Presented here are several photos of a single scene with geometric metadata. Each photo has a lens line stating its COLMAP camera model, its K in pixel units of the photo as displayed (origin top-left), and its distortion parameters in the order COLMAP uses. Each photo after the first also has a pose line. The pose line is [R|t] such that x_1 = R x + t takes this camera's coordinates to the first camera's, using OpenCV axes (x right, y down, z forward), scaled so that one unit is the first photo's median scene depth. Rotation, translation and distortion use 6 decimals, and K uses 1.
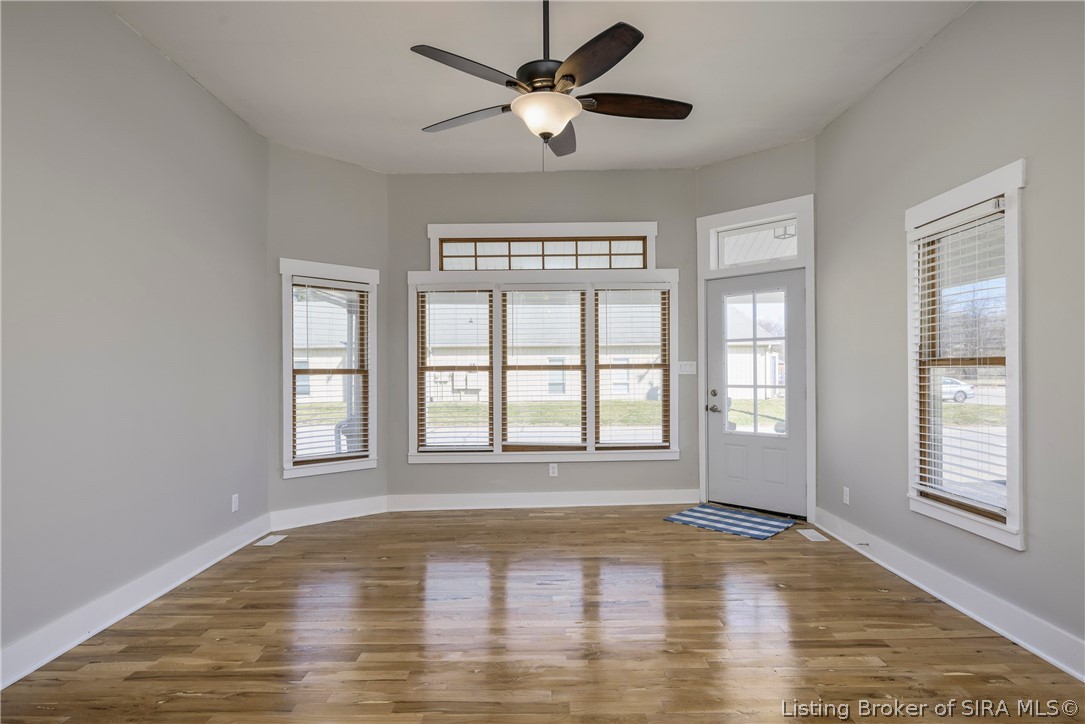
lens RADIAL K [[588.0, 0, 542.9], [0, 588.0, 364.7], [0, 0, 1]] dist [-0.001224, 0.000881]
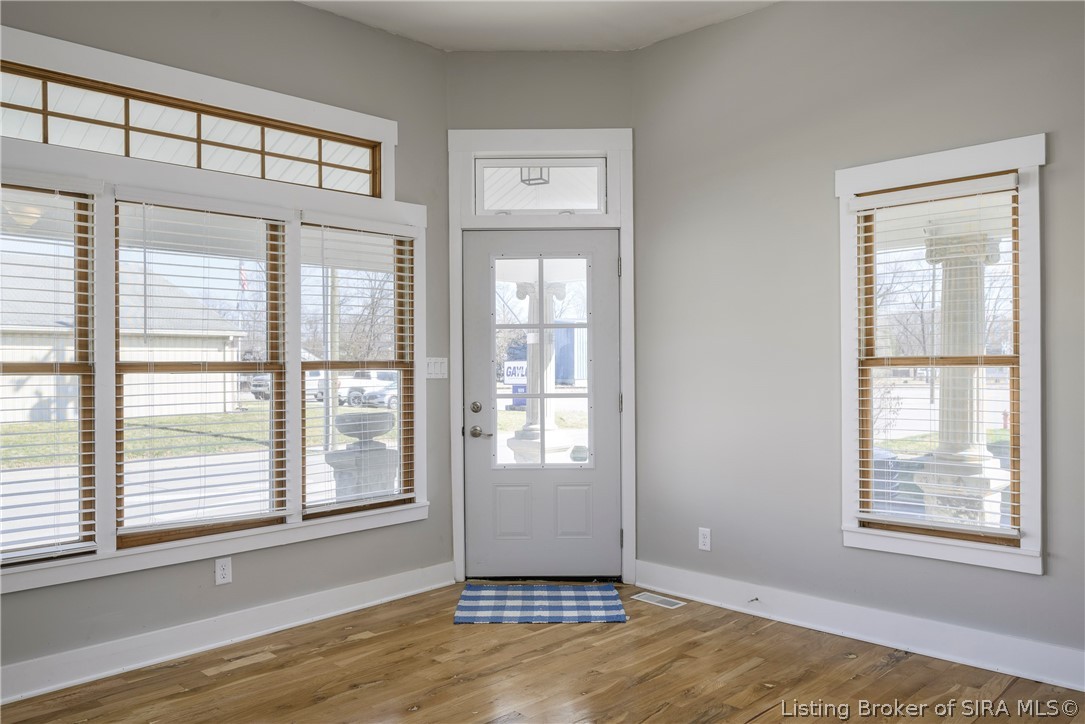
lens RADIAL K [[820.0, 0, 541.7], [0, 820.0, 361.0], [0, 0, 1]] dist [-0.005724, 0.009371]
pose [[0.710662, 0.007148, 0.703497, -0.283440], [-0.004684, 0.999974, -0.005429, 0.002014], [-0.703518, 0.000564, 0.710678, 0.311719]]
